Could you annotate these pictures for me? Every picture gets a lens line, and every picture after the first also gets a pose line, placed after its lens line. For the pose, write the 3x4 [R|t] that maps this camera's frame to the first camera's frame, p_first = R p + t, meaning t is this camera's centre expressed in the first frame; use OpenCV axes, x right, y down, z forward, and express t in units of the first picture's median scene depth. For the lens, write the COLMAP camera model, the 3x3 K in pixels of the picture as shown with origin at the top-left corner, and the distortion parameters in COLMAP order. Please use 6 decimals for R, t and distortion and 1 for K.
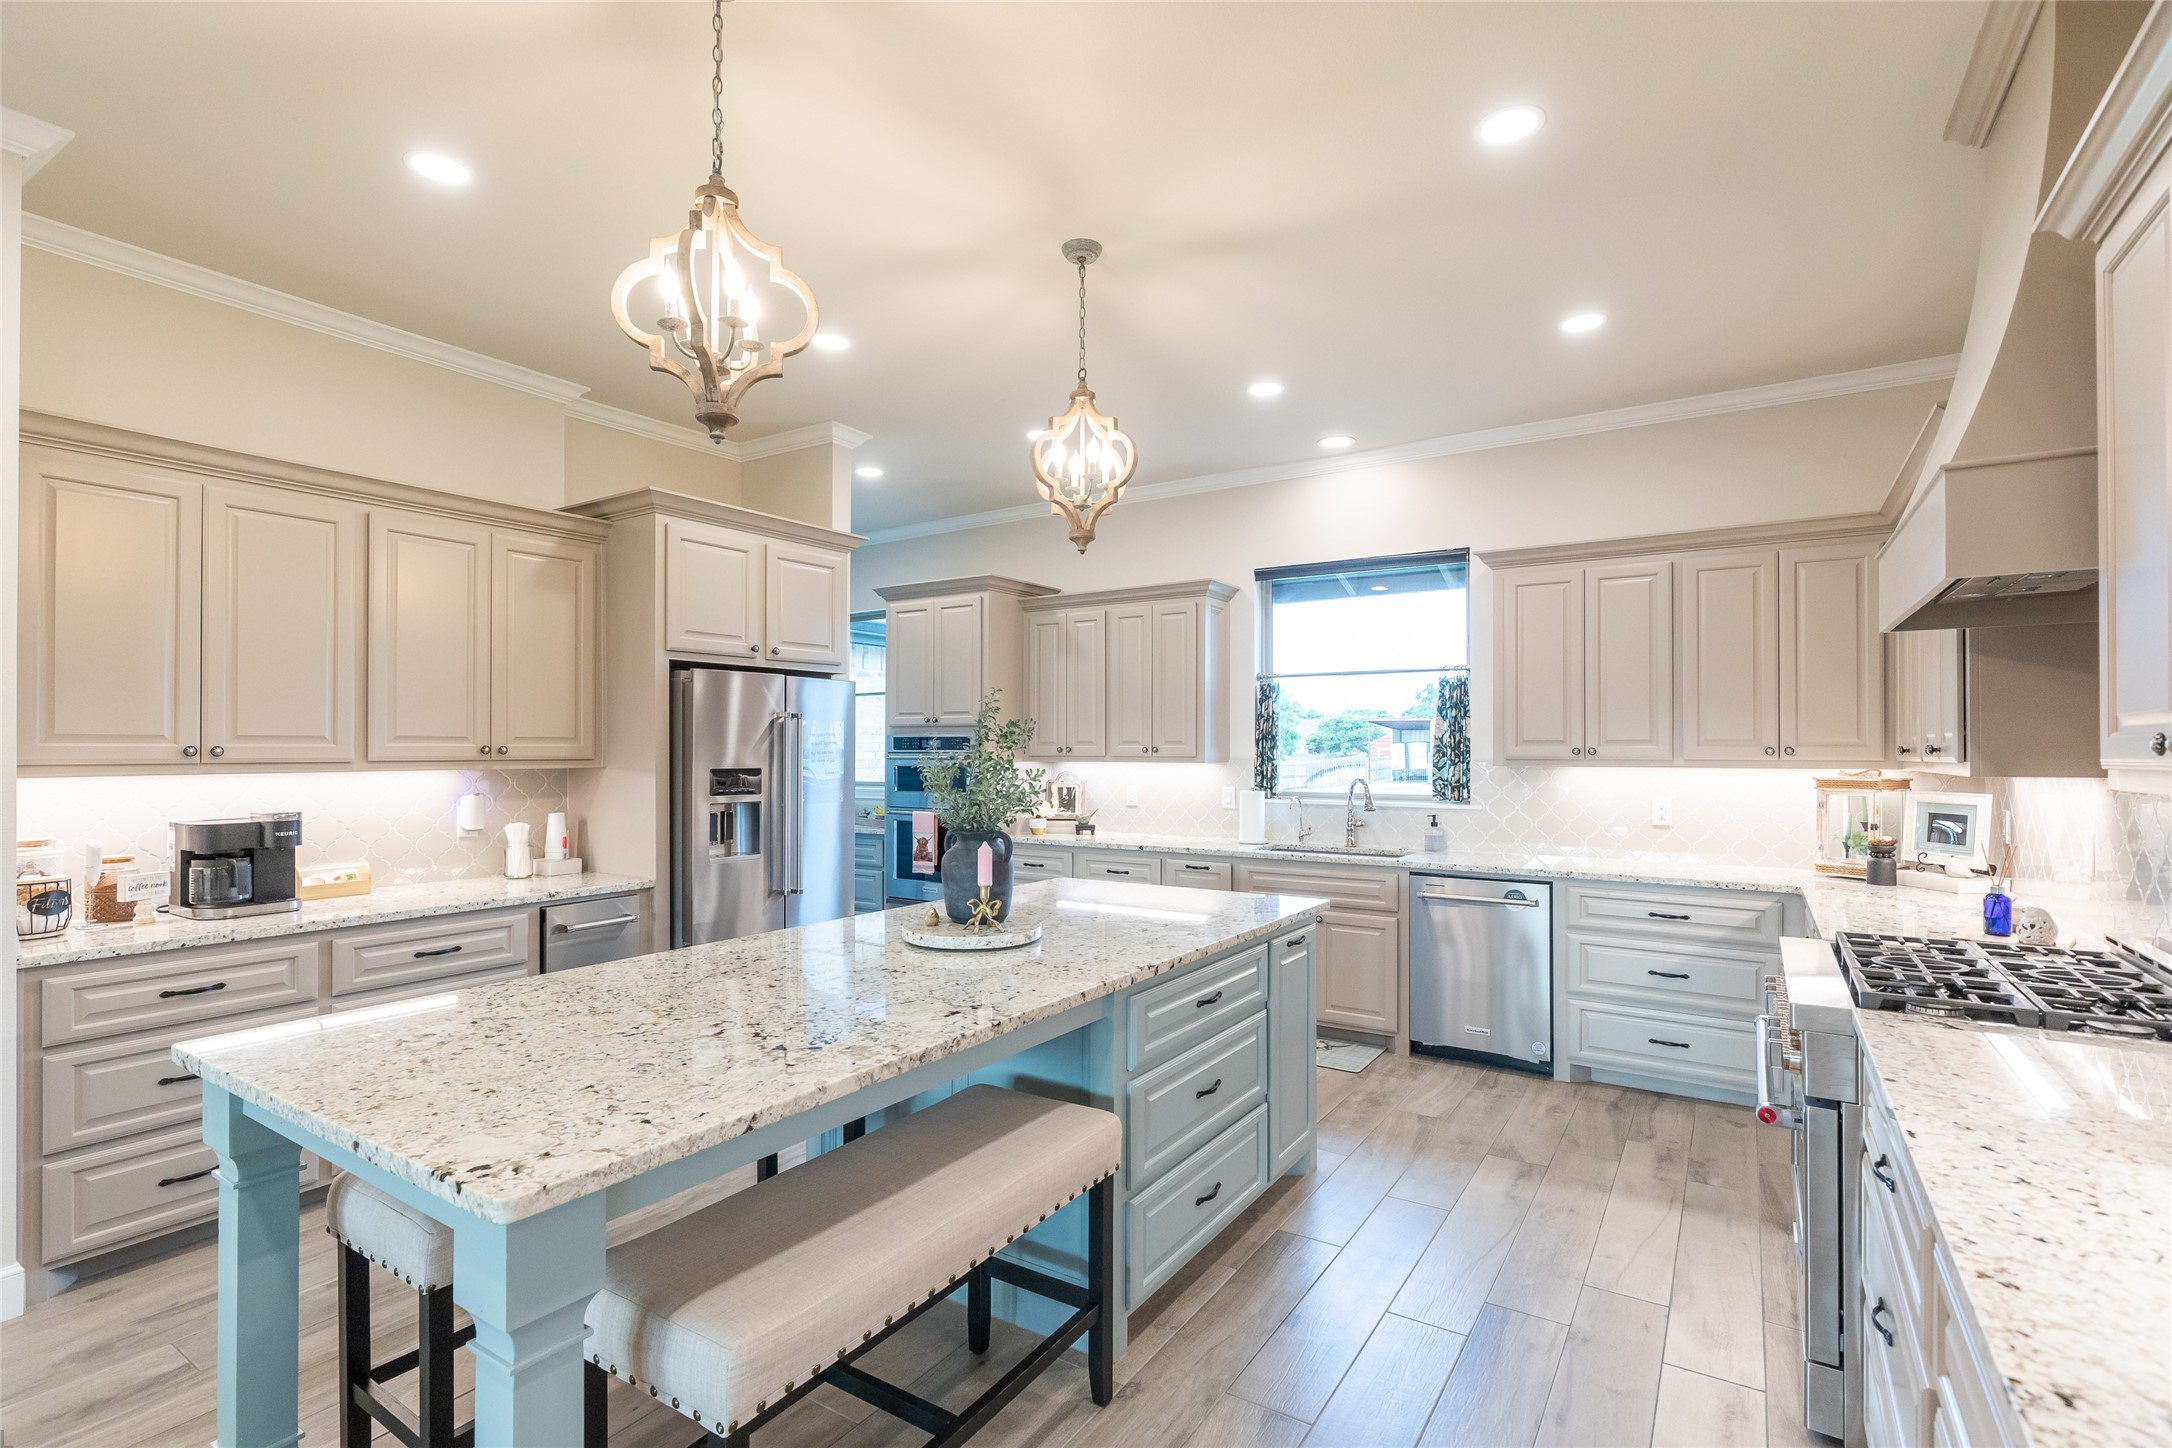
lens RADIAL K [[1016.1, 0, 1078.7], [0, 1016.1, 734.6], [0, 0, 1]] dist [0.001342, -0.000852]
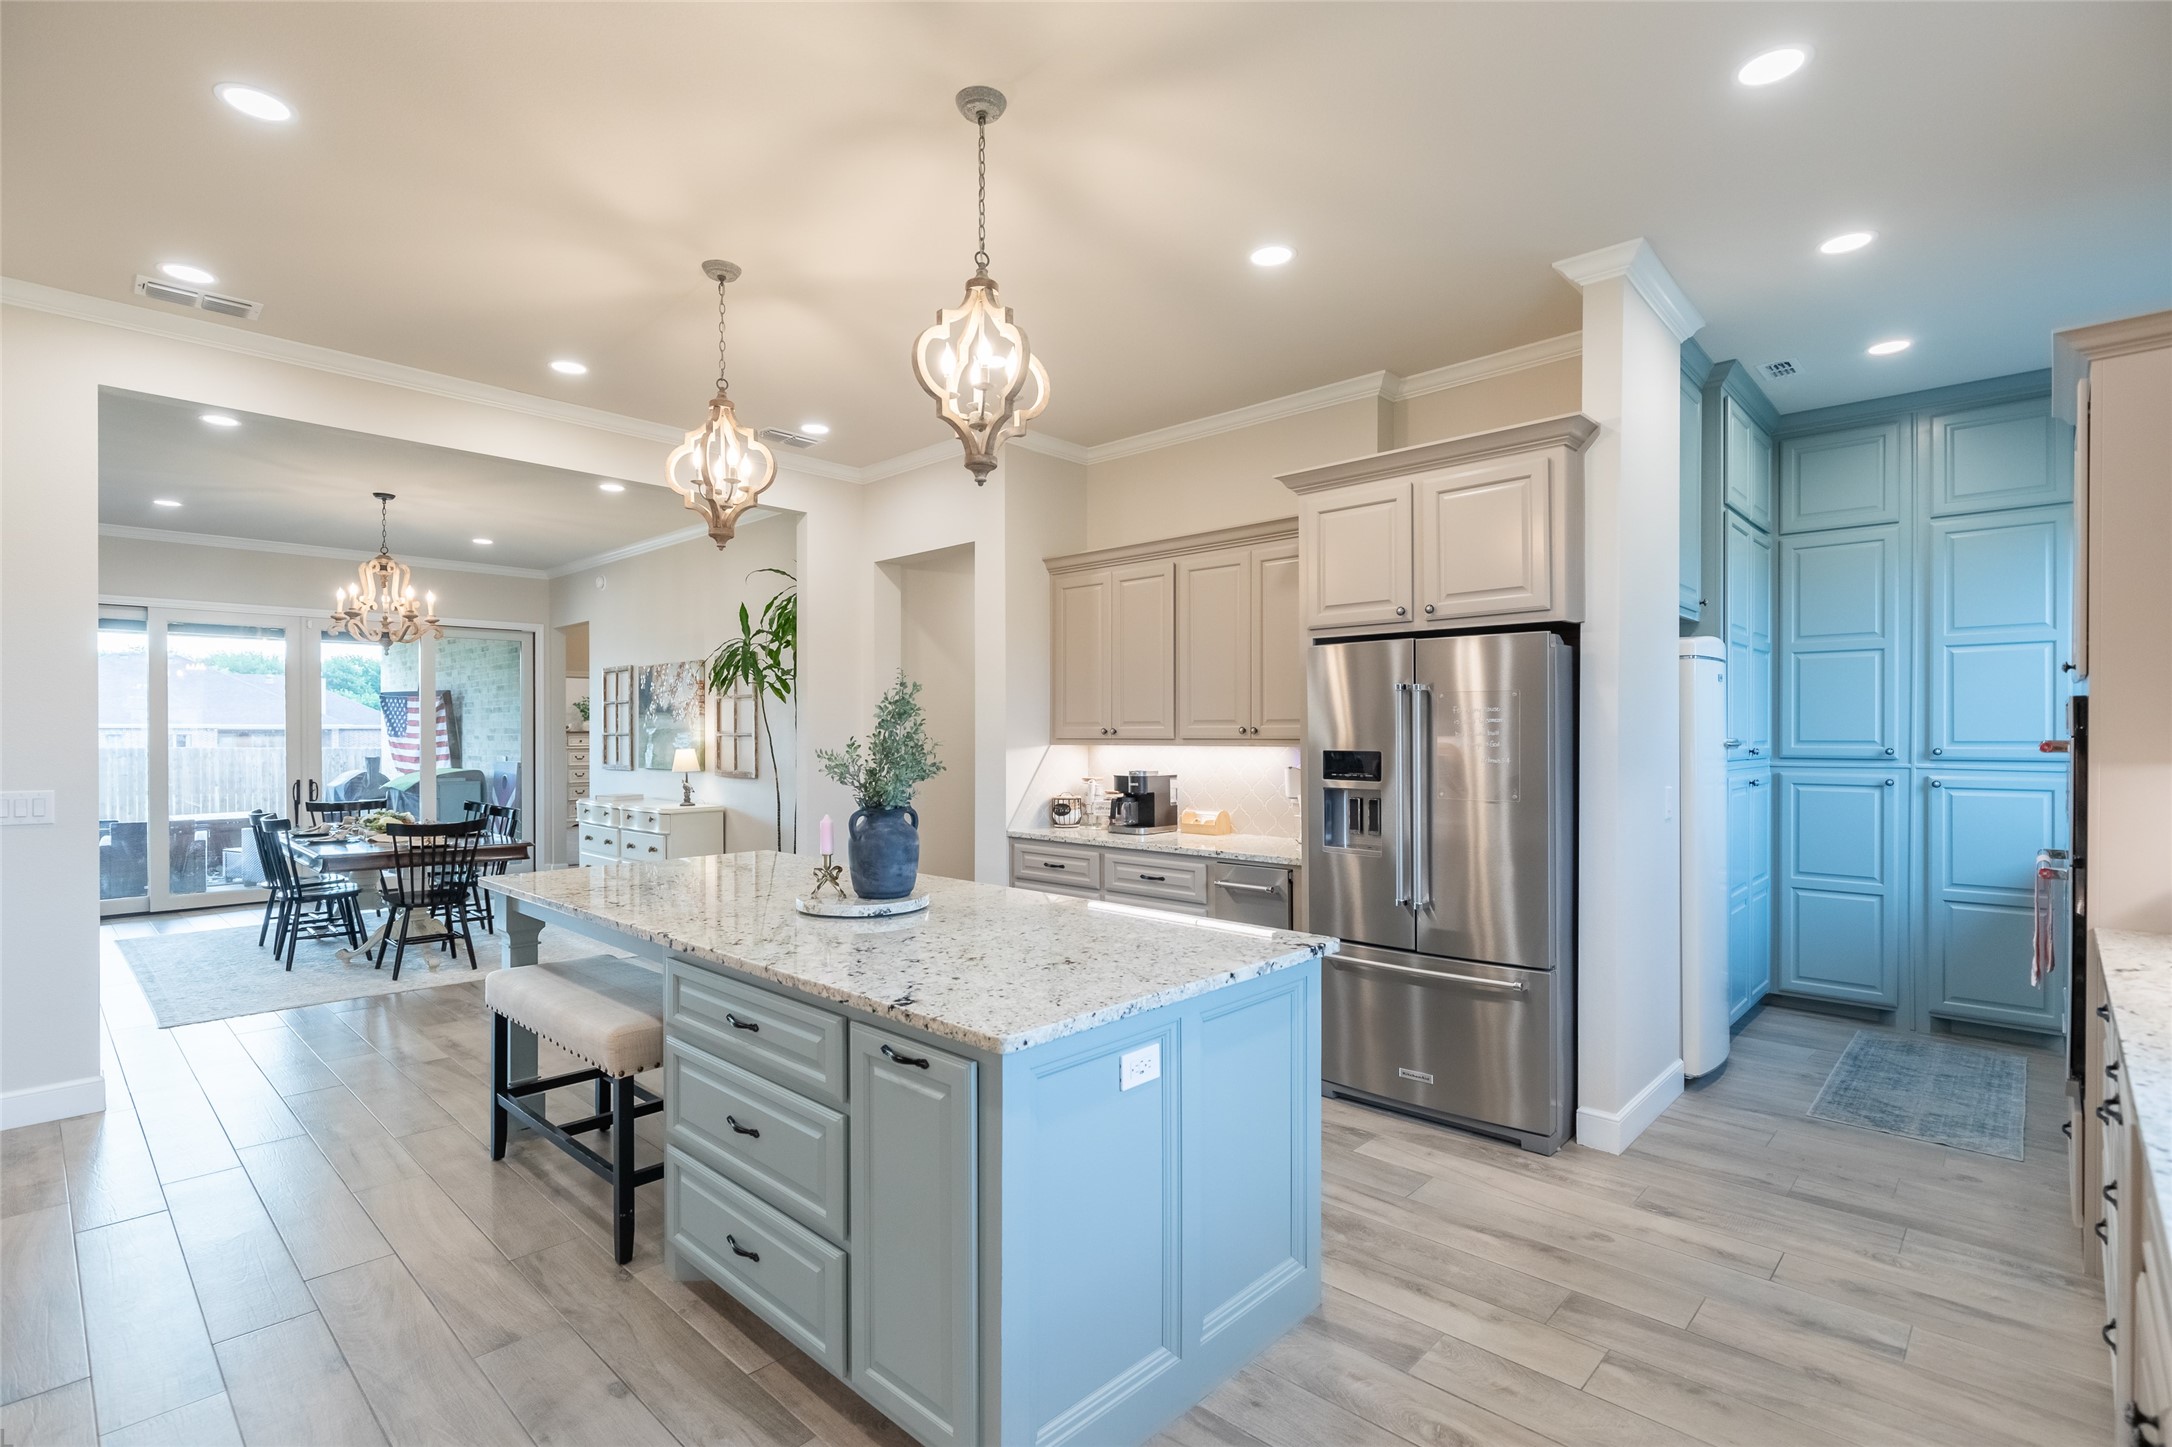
lens RADIAL K [[1016.1, 0, 1079.9], [0, 1016.1, 733.4], [0, 0, 1]] dist [0.001342, -0.000852]
pose [[-0.181230, 0.002738, -0.983437, 0.683906], [0.015318, 0.999883, -0.000039, 0.016266], [0.983321, -0.015071, -0.181250, 1.073584]]
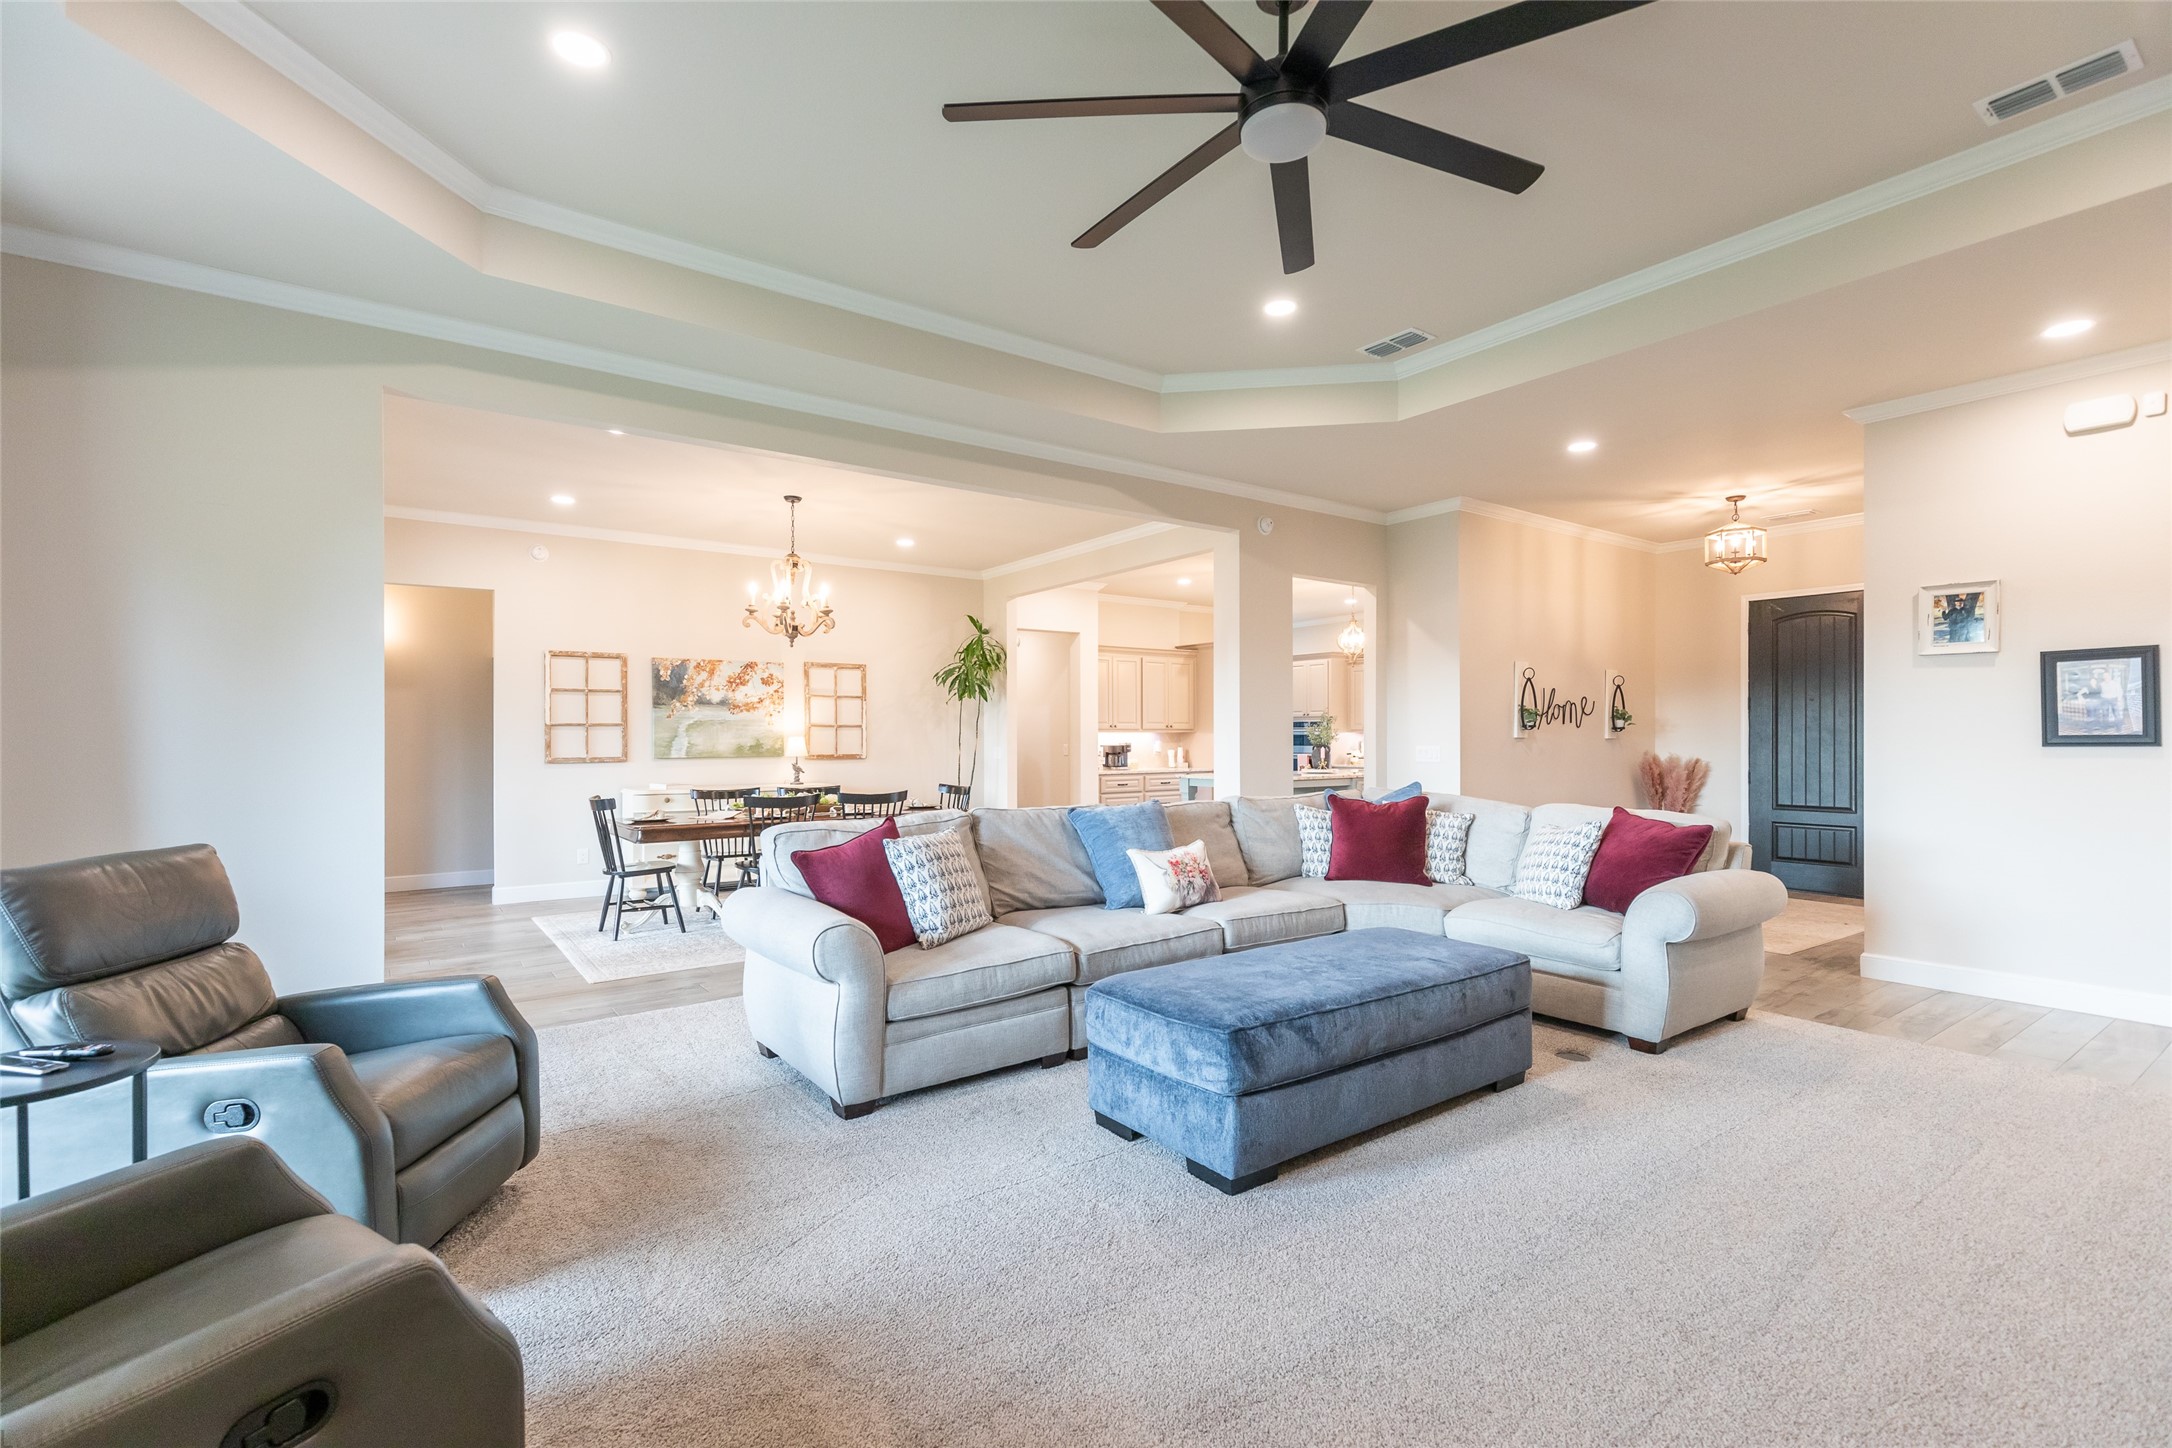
lens RADIAL K [[981.9, 0, 1076.8], [0, 981.9, 726.5], [0, 0, 1]] dist [-0.001757, 0.001275]
pose [[0.936836, 0.002187, -0.349762, 0.250594], [0.001279, 0.999952, 0.009678, -0.014930], [0.349766, -0.009514, 0.936789, -2.120066]]
